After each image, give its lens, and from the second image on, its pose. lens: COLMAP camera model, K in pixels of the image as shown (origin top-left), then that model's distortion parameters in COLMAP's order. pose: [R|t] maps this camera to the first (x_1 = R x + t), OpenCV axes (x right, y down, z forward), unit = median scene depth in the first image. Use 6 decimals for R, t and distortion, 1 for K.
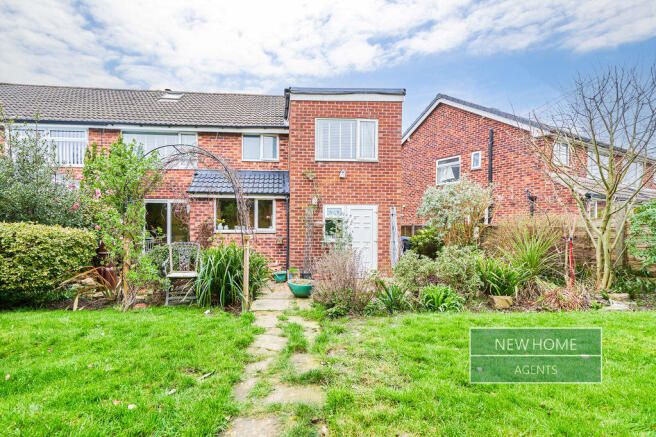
lens RADIAL K [[302.0, 0, 330.0], [0, 302.0, 217.8], [0, 0, 1]] dist [0.039166, -0.000816]
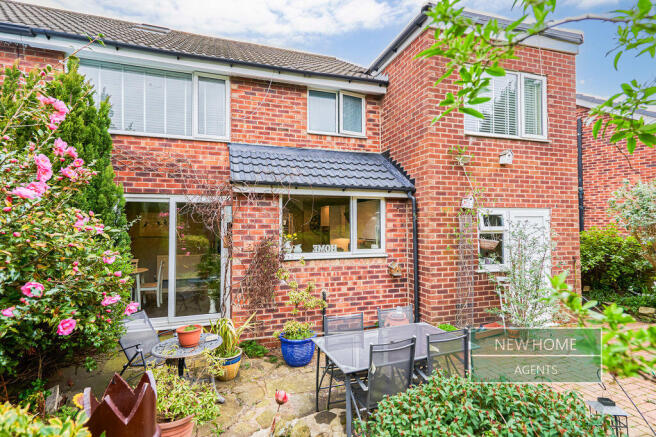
lens RADIAL K [[302.0, 0, 331.0], [0, 302.0, 206.3], [0, 0, 1]] dist [0.039166, -0.000816]
pose [[0.969088, 0.007370, 0.246606, -0.420889], [0.002139, 0.999265, -0.038270, -0.023318], [-0.246707, 0.037614, 0.968360, 0.455911]]
